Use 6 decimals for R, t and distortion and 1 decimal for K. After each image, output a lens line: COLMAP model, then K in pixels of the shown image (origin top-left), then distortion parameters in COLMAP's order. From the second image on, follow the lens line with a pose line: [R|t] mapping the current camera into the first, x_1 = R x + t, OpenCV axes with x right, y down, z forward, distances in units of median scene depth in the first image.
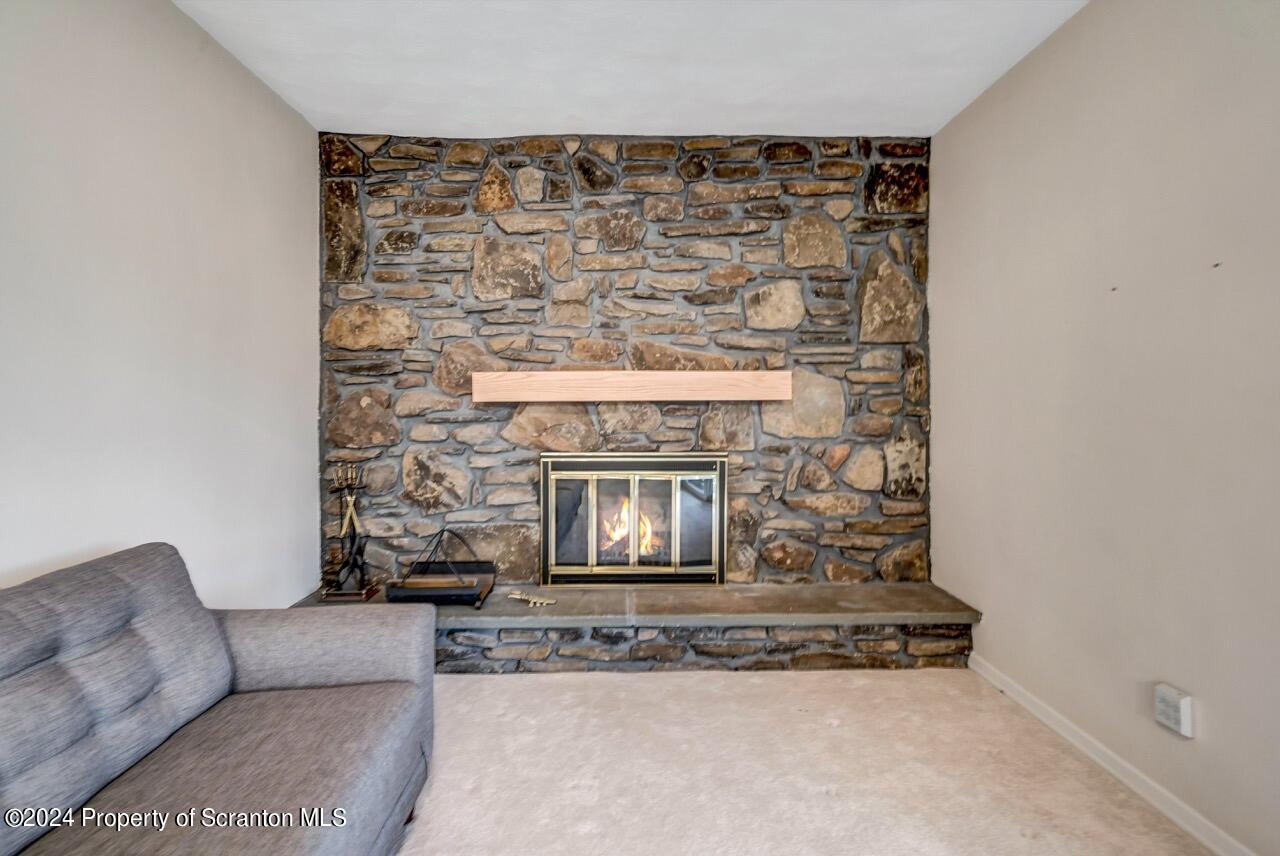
lens RADIAL K [[582.8, 0, 645.4], [0, 582.8, 402.7], [0, 0, 1]] dist [0.001513, 0.000018]
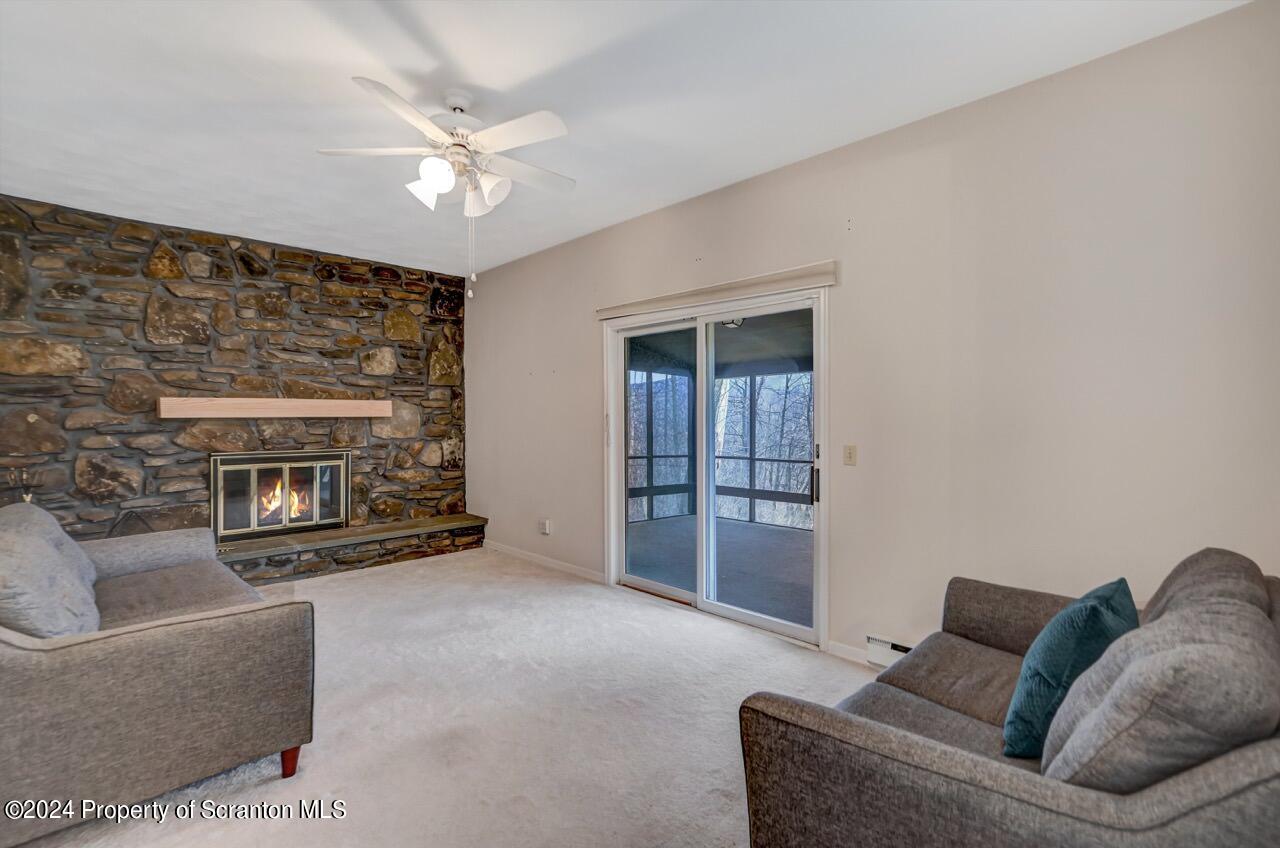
lens RADIAL K [[582.8, 0, 644.4], [0, 582.8, 421.6], [0, 0, 1]] dist [0.001513, 0.000018]
pose [[0.734067, -0.004345, 0.679064, -0.368332], [0.002020, 0.999989, 0.004215, 0.003475], [-0.679074, -0.001723, 0.734067, -0.782012]]
